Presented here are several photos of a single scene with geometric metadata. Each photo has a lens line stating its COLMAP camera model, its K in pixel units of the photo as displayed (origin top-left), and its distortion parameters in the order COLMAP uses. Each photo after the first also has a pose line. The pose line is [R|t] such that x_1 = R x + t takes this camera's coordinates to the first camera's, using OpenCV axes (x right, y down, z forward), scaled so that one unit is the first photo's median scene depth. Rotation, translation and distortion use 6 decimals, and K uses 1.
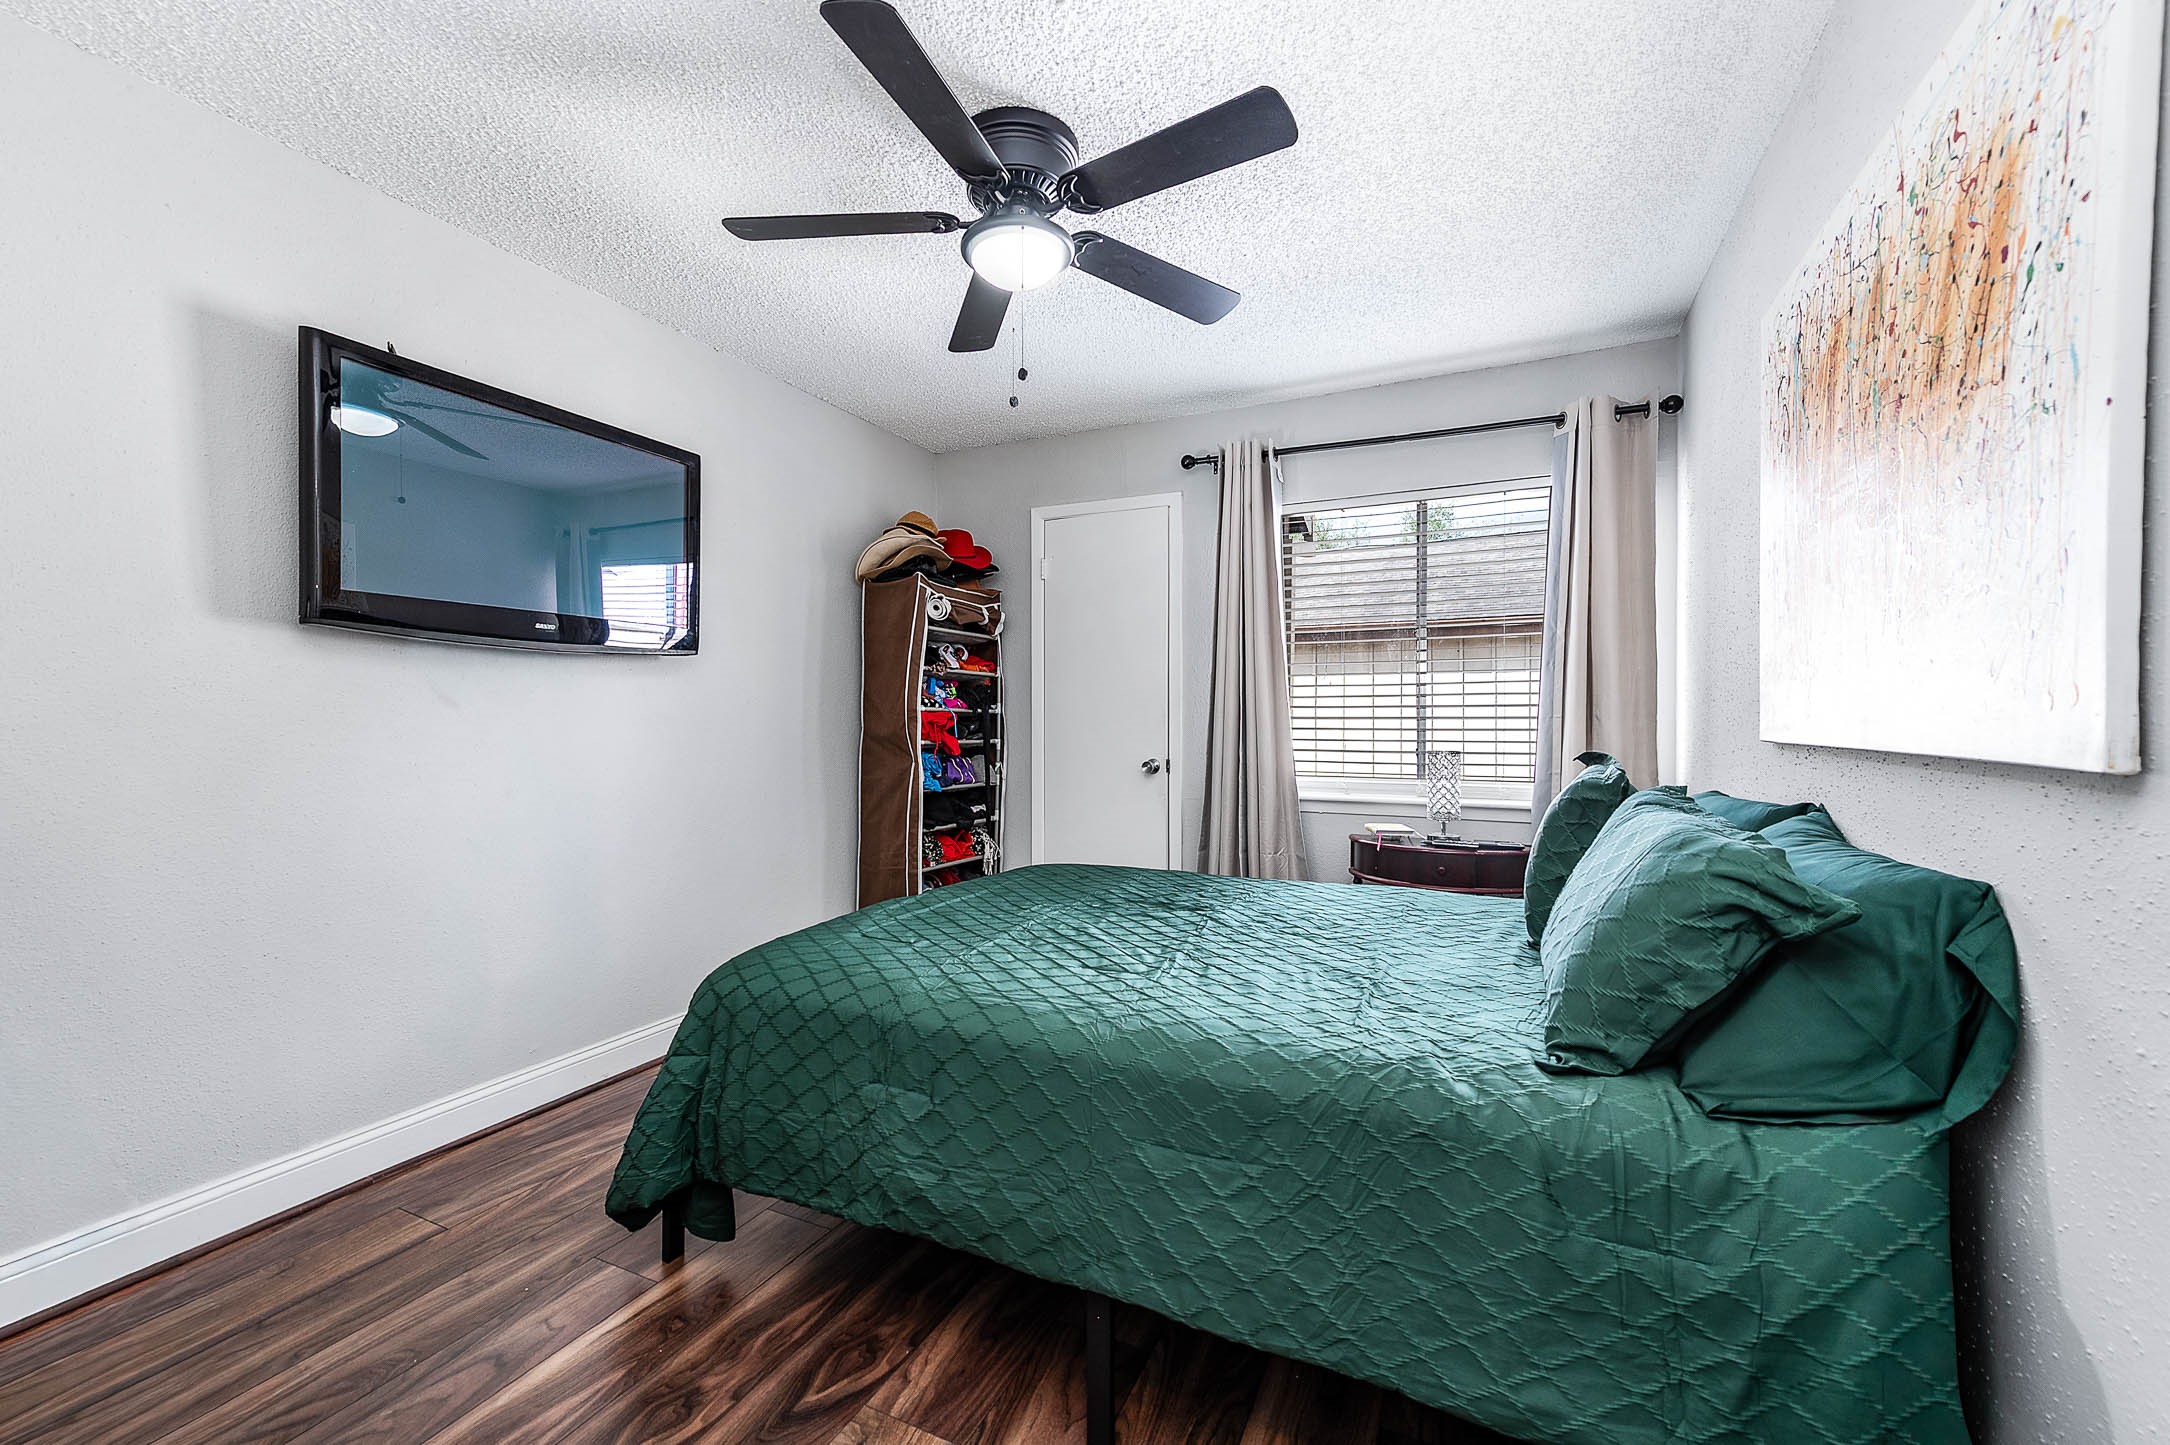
lens RADIAL K [[862.9, 0, 1086.6], [0, 862.9, 720.7], [0, 0, 1]] dist [0.008417, 0.000156]
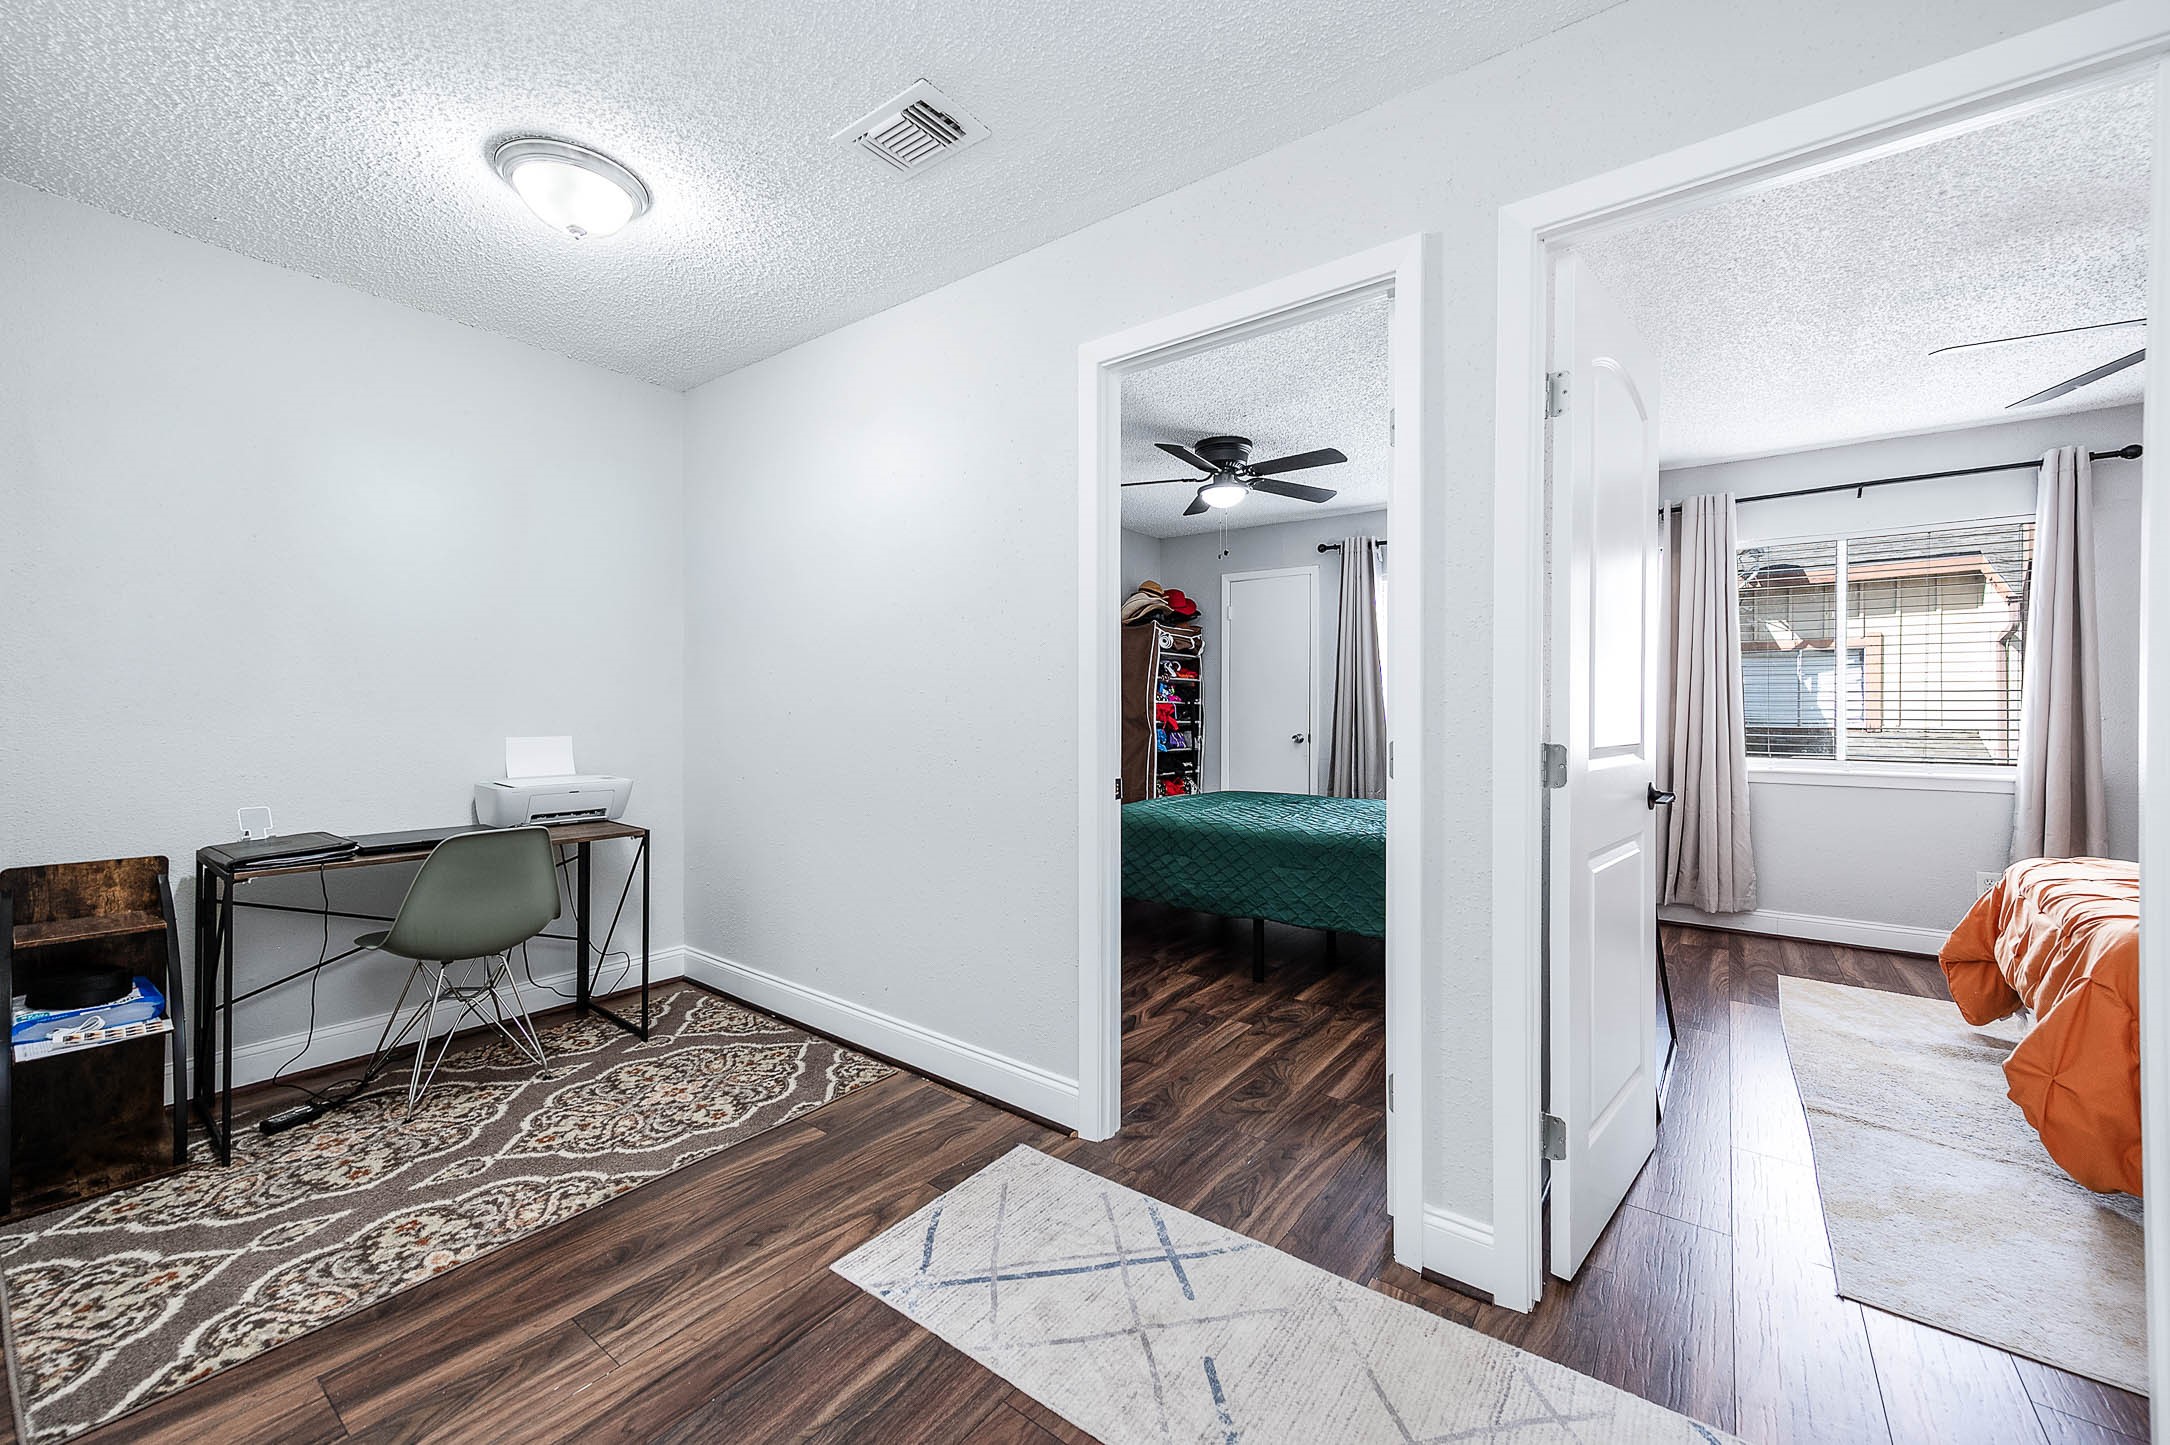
lens RADIAL K [[862.9, 0, 1087.8], [0, 862.9, 712.9], [0, 0, 1]] dist [0.008417, 0.000156]
pose [[0.980581, 0.004296, -0.196070, 0.006637], [-0.003987, 0.999990, 0.001971, 0.004788], [0.196076, -0.001151, 0.980588, -0.634535]]
